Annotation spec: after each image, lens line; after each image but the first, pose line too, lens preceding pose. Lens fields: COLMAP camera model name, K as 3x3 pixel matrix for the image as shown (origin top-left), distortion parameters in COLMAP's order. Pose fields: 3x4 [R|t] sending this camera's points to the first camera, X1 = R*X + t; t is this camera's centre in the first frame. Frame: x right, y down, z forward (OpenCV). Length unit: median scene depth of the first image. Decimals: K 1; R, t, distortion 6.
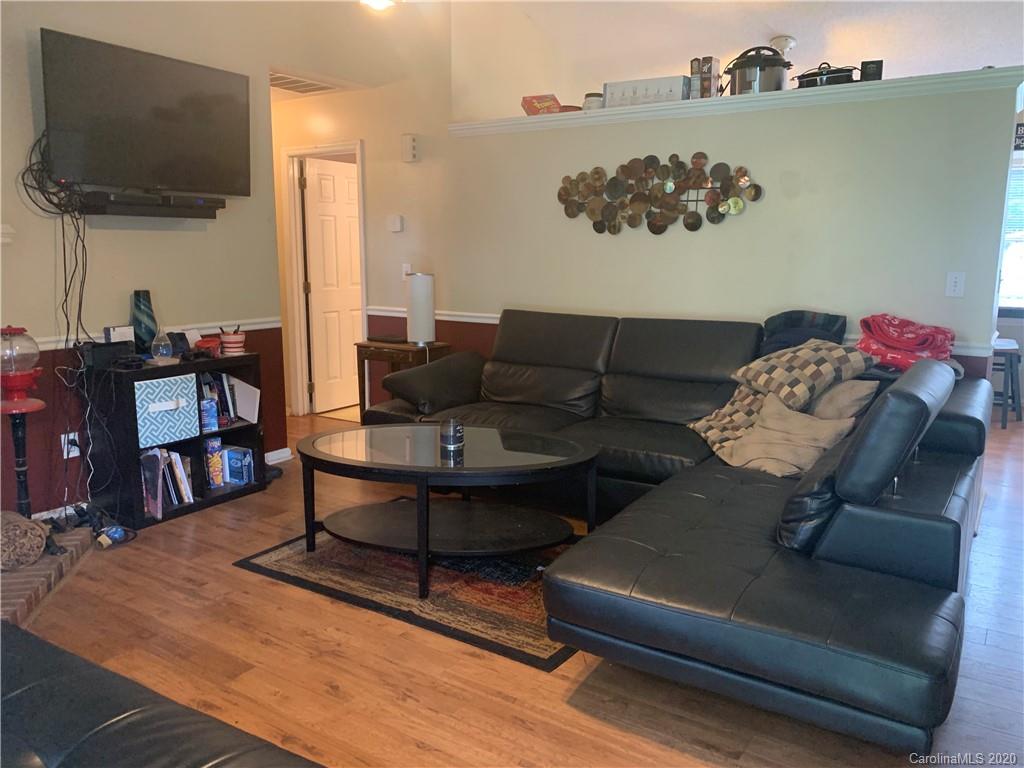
lens RADIAL K [[794.9, 0, 510.5], [0, 794.9, 379.7], [0, 0, 1]] dist [-0.006179, -0.003461]
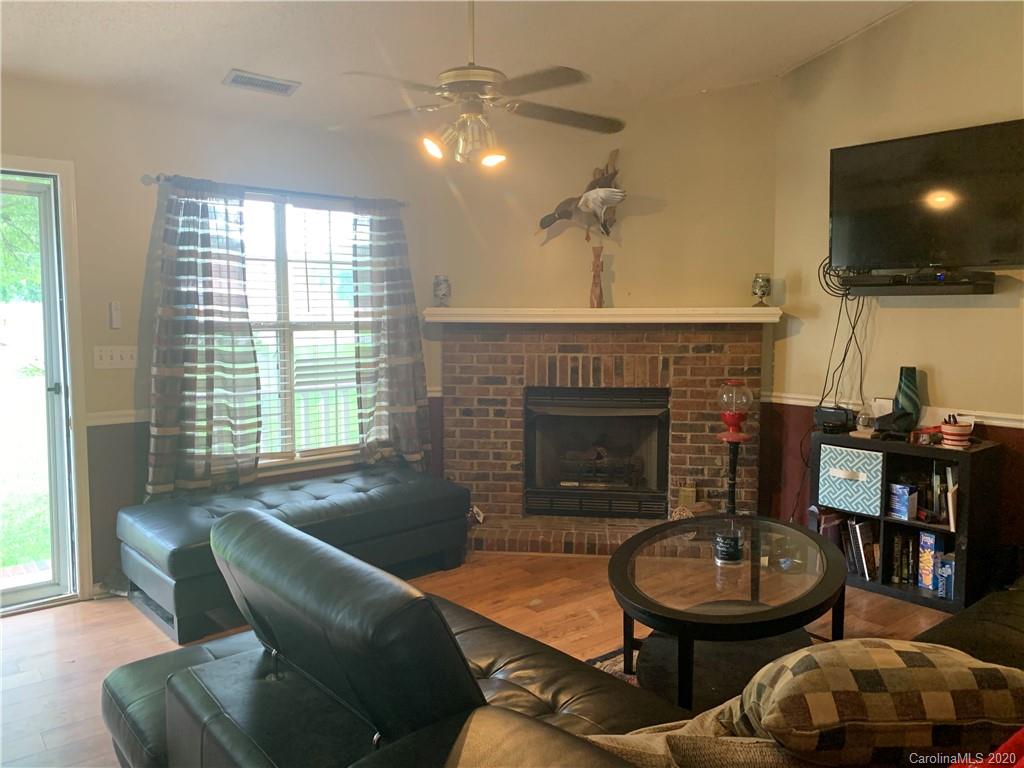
lens RADIAL K [[794.9, 0, 510.7], [0, 794.9, 384.9], [0, 0, 1]] dist [-0.006179, -0.003461]
pose [[-0.306011, 0.073051, -0.949221, 0.689231], [-0.161634, 0.978590, 0.127420, -0.145047], [0.938206, 0.192419, -0.287652, 0.866365]]
